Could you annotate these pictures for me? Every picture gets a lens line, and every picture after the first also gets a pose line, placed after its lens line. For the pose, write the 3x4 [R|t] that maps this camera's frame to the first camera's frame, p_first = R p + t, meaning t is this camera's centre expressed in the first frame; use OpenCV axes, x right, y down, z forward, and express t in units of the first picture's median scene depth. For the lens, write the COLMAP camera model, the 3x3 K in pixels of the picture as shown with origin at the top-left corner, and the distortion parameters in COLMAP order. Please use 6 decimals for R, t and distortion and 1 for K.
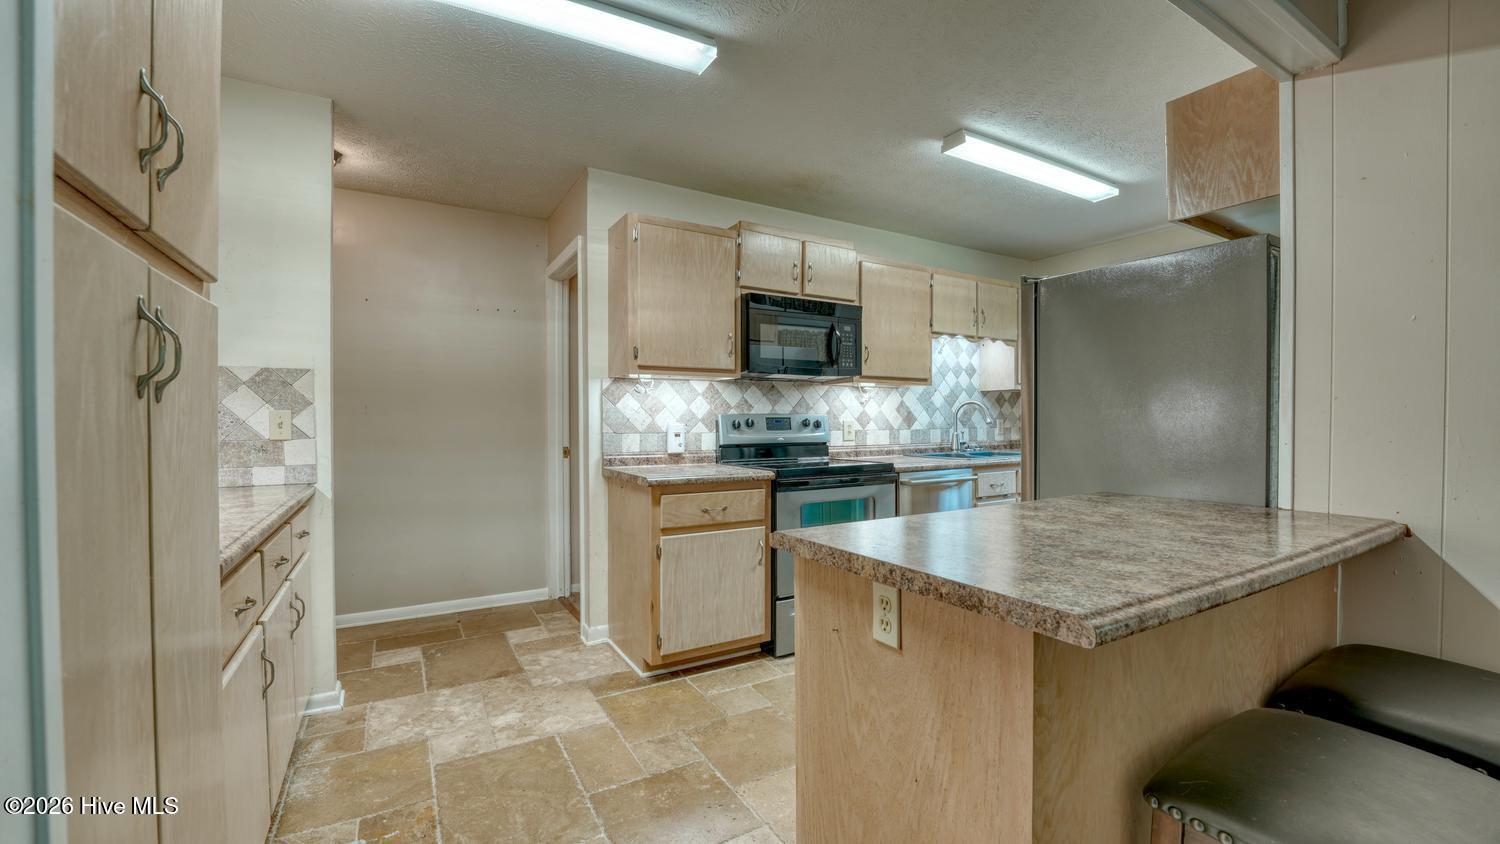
lens RADIAL K [[606.2, 0, 749.7], [0, 606.2, 419.0], [0, 0, 1]] dist [-0.017929, -0.000098]
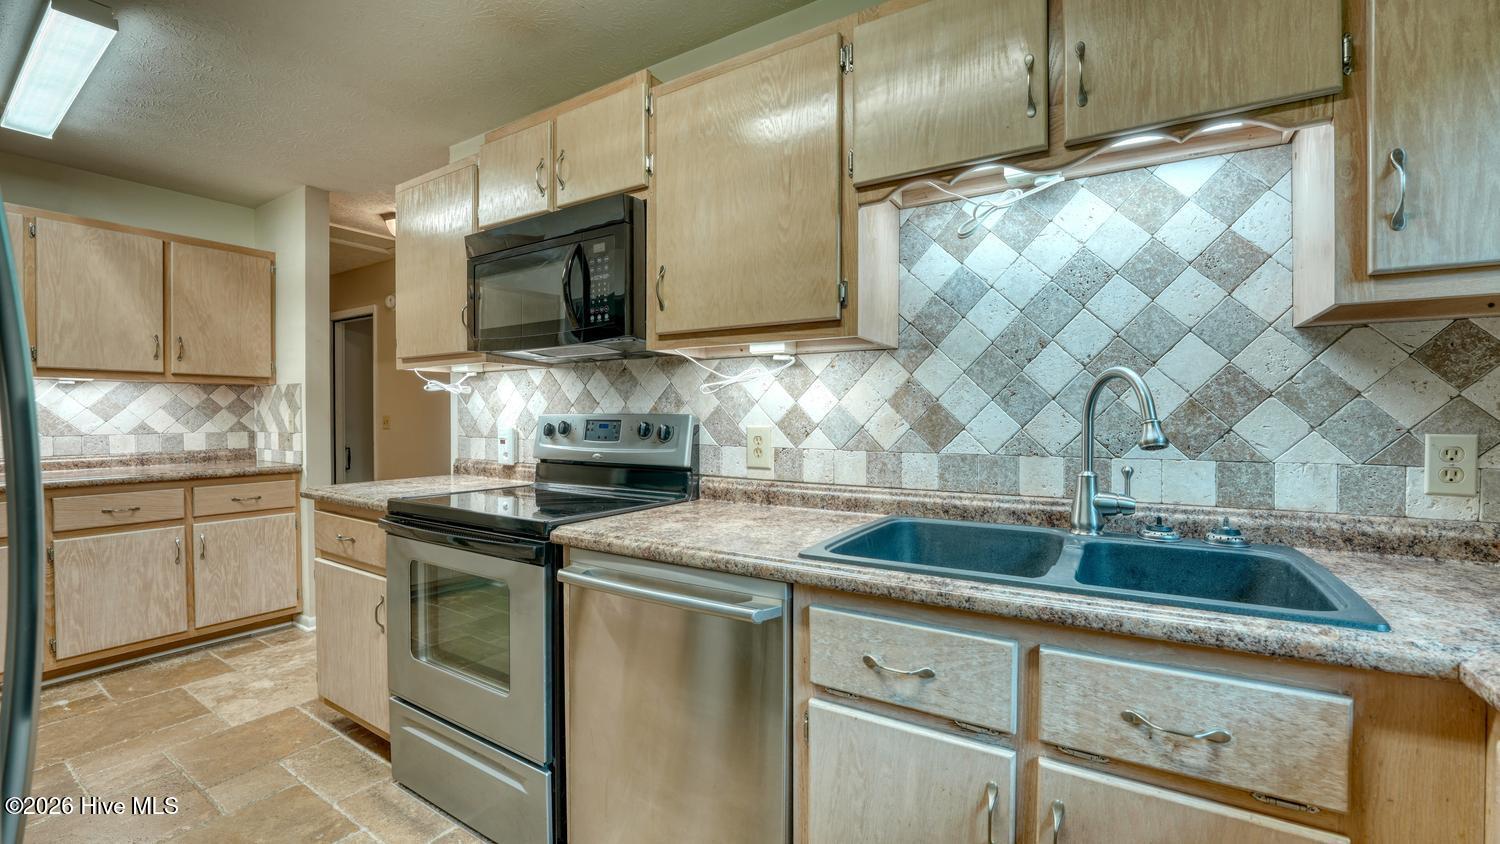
lens RADIAL K [[606.2, 0, 749.7], [0, 606.2, 427.2], [0, 0, 1]] dist [-0.017929, -0.000098]
pose [[0.457067, 0.017819, -0.889254, 0.597137], [-0.004613, 0.999833, 0.017664, -0.005888], [0.889420, -0.003972, 0.457073, 0.774868]]
